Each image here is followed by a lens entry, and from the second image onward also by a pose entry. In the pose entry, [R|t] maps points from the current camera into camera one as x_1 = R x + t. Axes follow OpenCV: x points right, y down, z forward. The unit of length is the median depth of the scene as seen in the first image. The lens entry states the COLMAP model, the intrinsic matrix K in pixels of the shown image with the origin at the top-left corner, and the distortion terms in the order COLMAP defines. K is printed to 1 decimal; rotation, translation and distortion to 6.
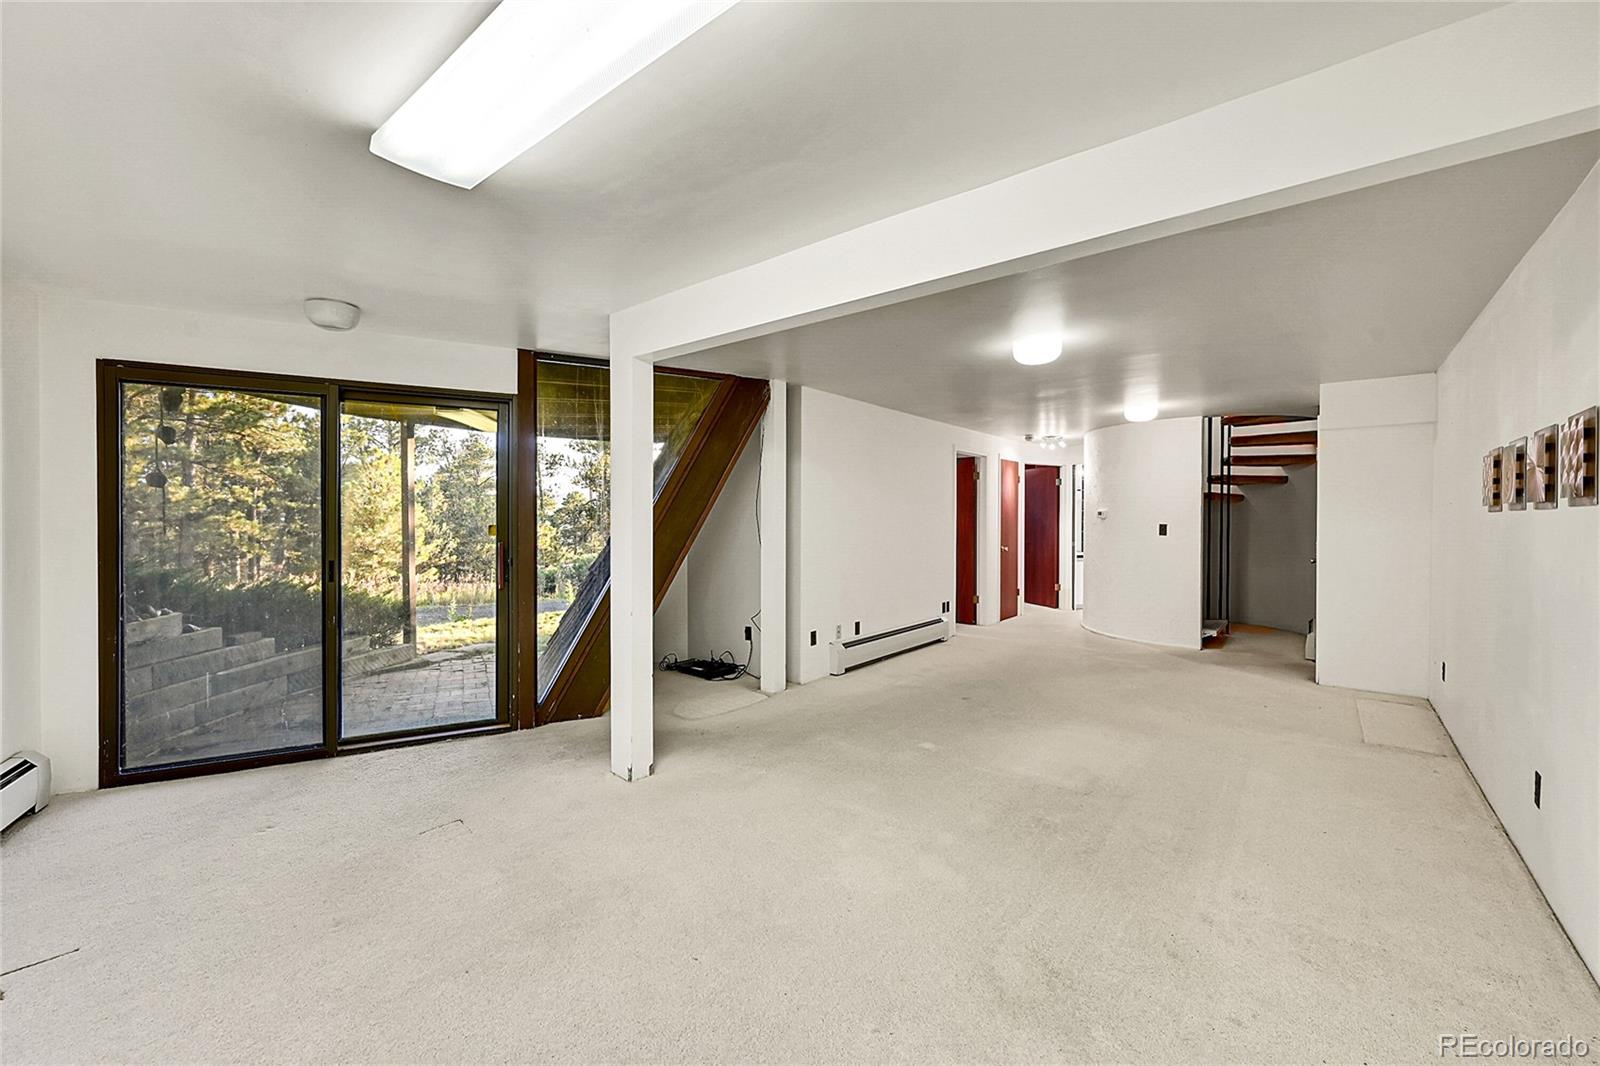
lens RADIAL K [[642.5, 0, 800.8], [0, 642.5, 525.5], [0, 0, 1]] dist [0.000716, 0.000025]
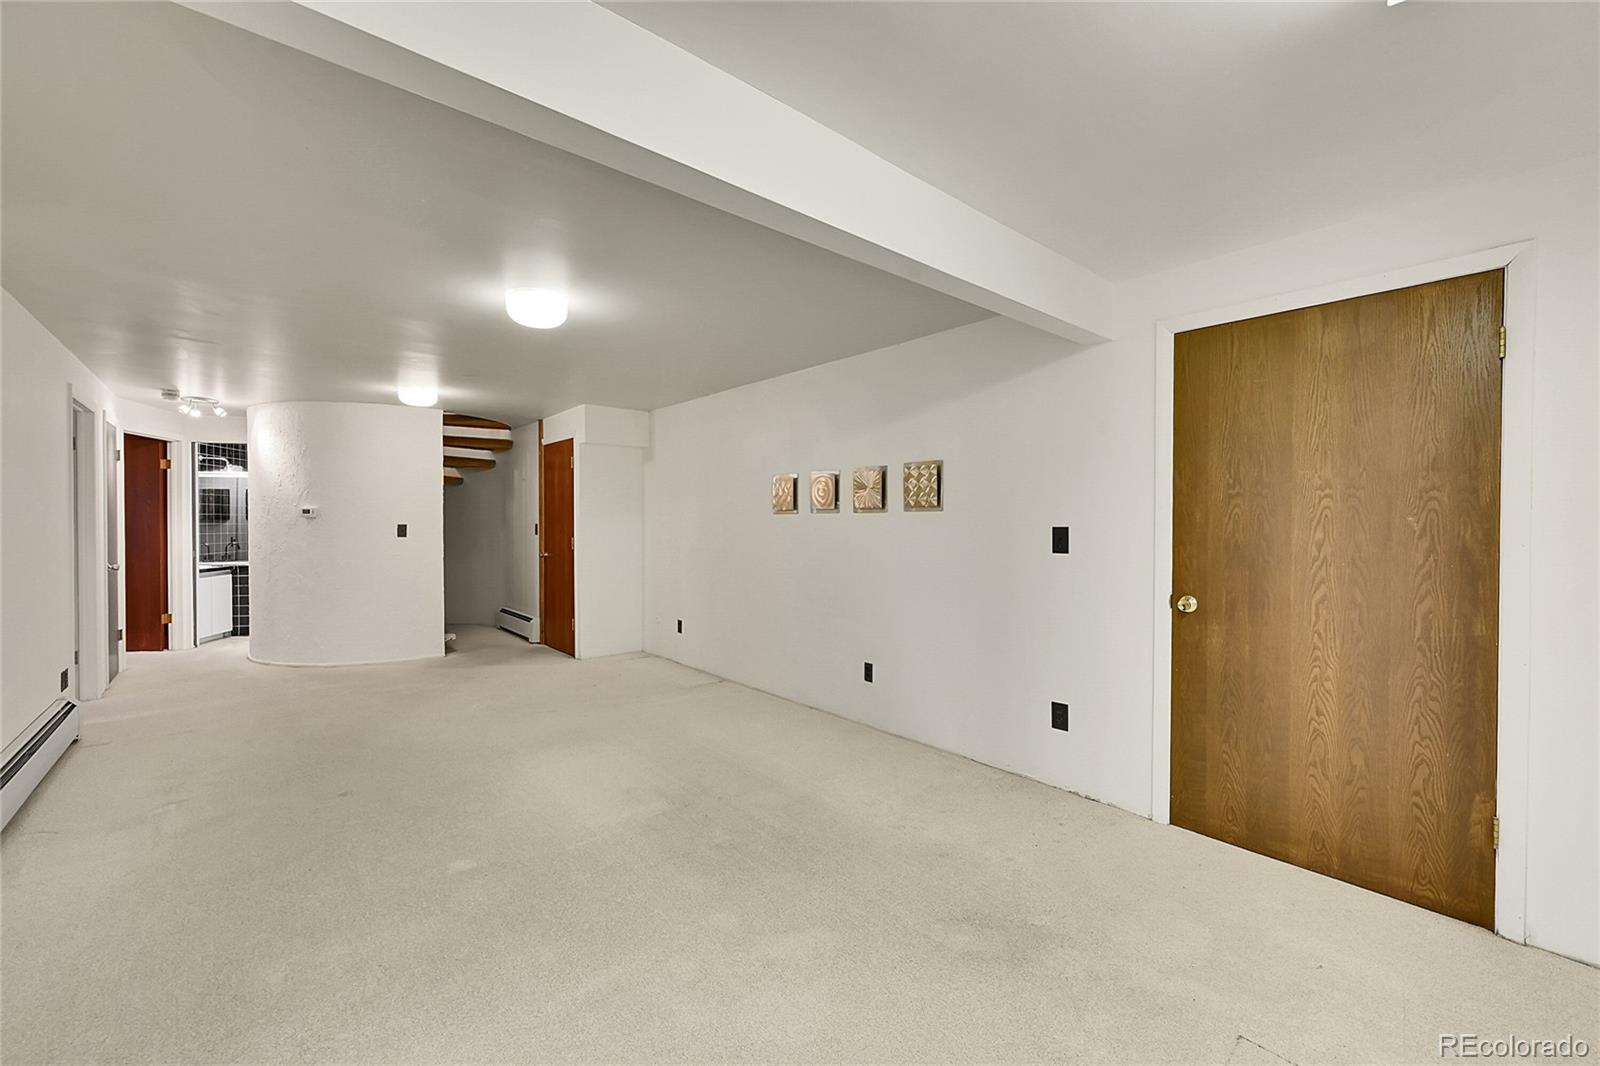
lens RADIAL K [[642.5, 0, 800.8], [0, 642.5, 525.5], [0, 0, 1]] dist [0.000716, 0.000025]
pose [[0.169742, -0.008685, 0.985450, -0.237289], [0.008525, 0.999937, 0.007344, -0.002655], [-0.985452, 0.007154, 0.169805, 0.338678]]
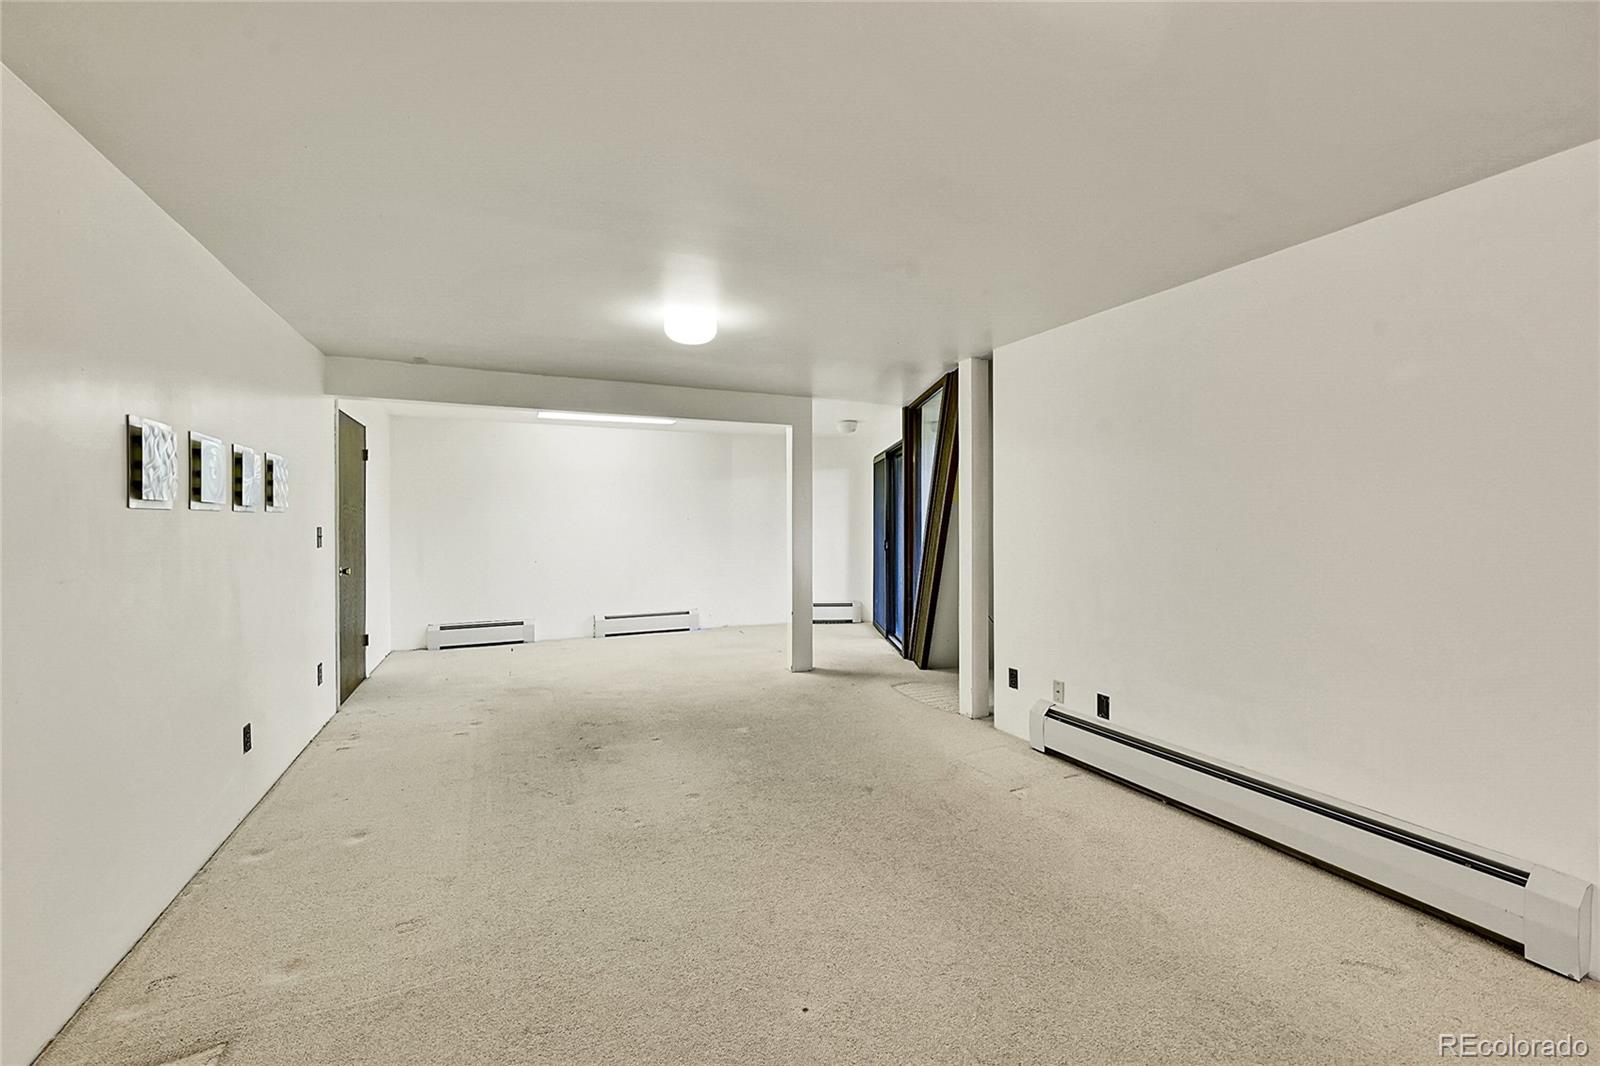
lens RADIAL K [[594.5, 0, 800.0], [0, 594.5, 533.0], [0, 0, 1]] dist [0.000914, 0.000124]
pose [[-0.444266, 0.002489, -0.895892, 0.647537], [-0.004372, 0.999978, 0.004946, 0.004343], [0.895884, 0.006115, -0.444245, 0.944845]]
